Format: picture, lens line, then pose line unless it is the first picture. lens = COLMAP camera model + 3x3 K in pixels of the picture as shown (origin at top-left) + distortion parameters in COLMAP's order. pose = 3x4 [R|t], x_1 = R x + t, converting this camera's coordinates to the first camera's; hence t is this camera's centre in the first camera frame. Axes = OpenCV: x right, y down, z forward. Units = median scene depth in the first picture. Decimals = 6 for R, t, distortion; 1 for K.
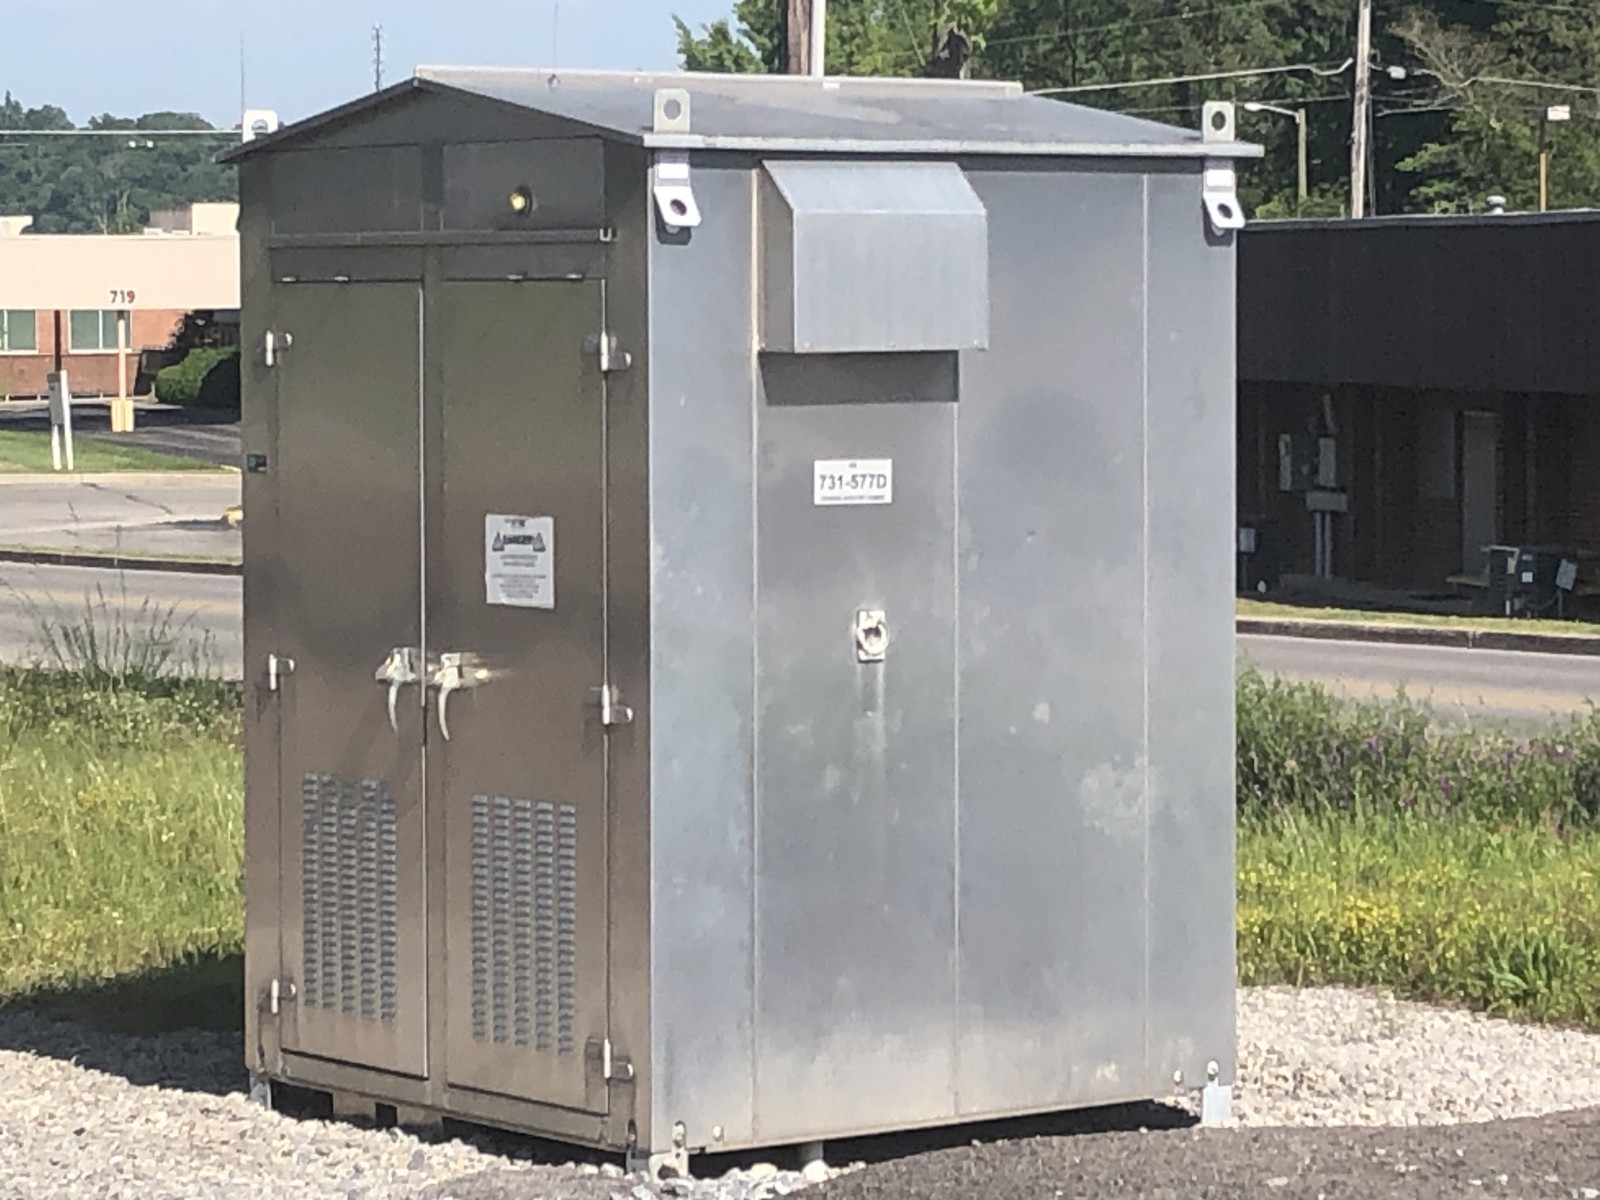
lens RADIAL K [[5329.4, 0, 800.0], [0, 5329.4, 600.0], [0, 0, 1]] dist [0.045209, 1.085320]
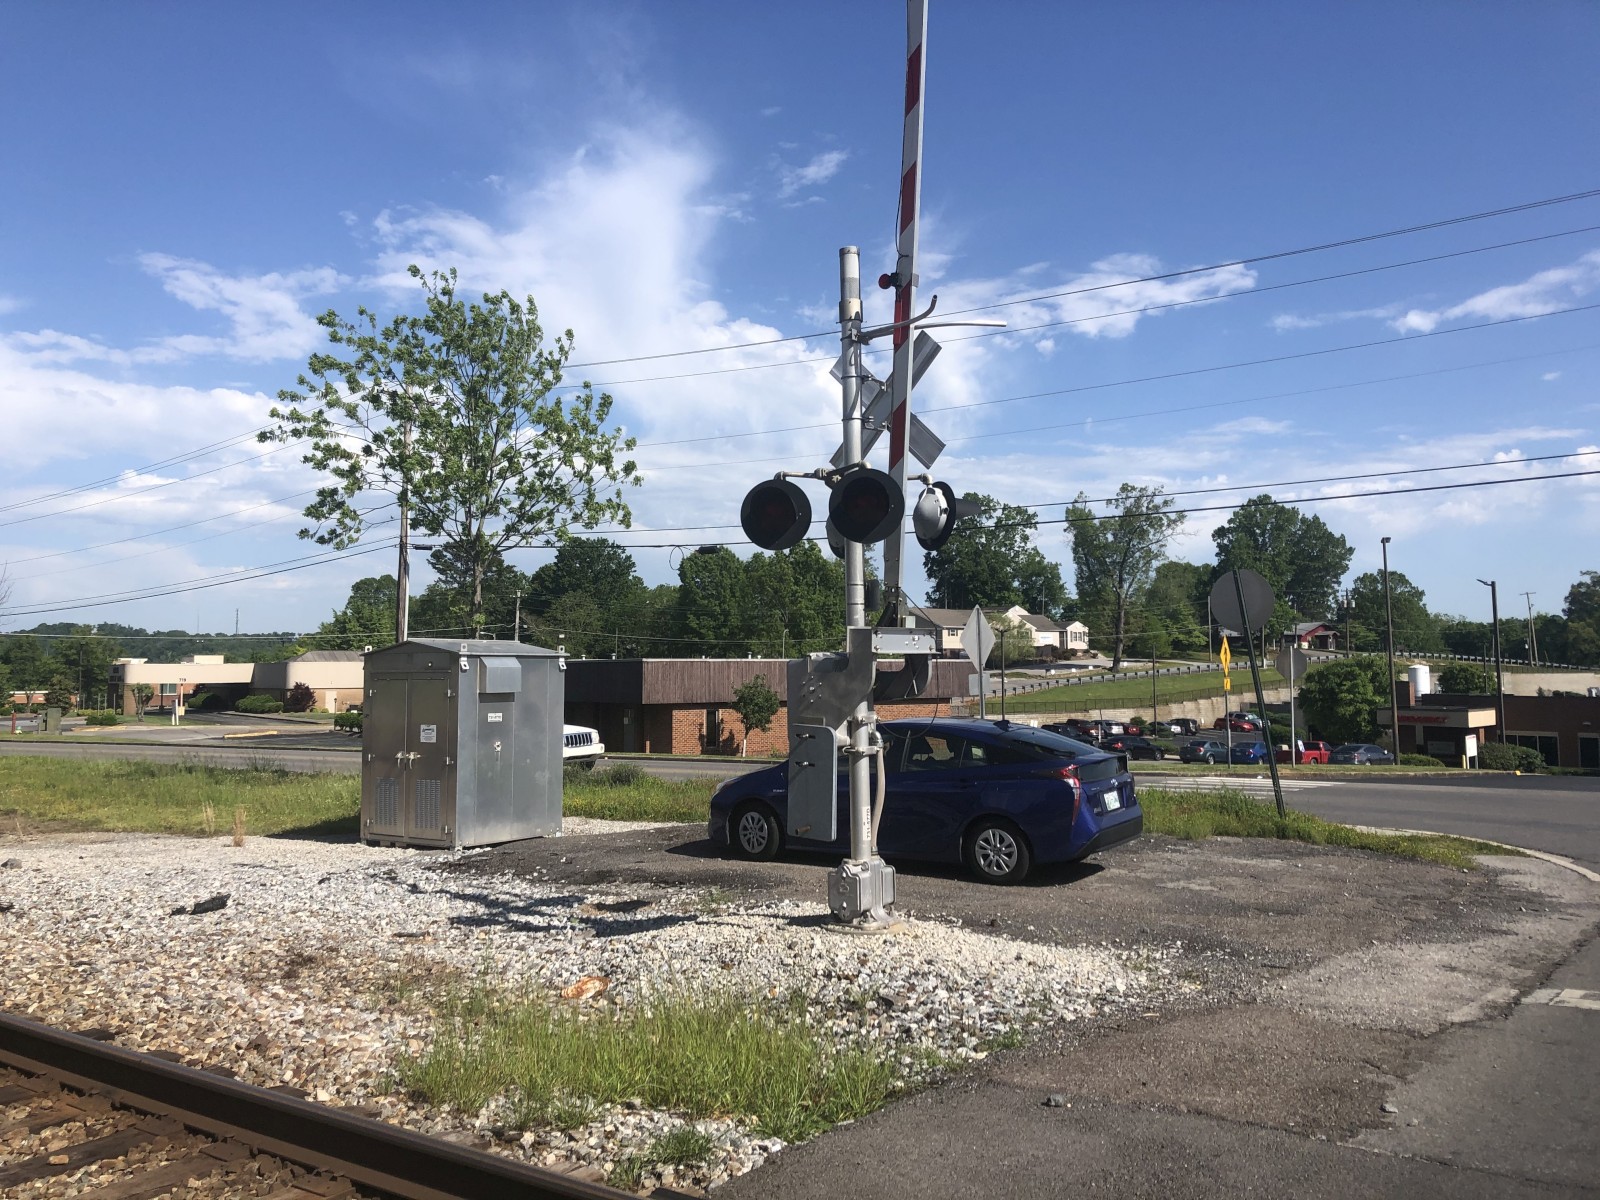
lens RADIAL K [[1276.4, 0, 780.6], [0, 1276.4, 606.7], [0, 0, 1]] dist [0.013226, 0.010777]
pose [[0.950971, 0.014463, 0.308940, -0.110601], [0.020497, 0.993763, -0.109615, 0.013209], [-0.308599, 0.110573, 0.944744, -0.291418]]
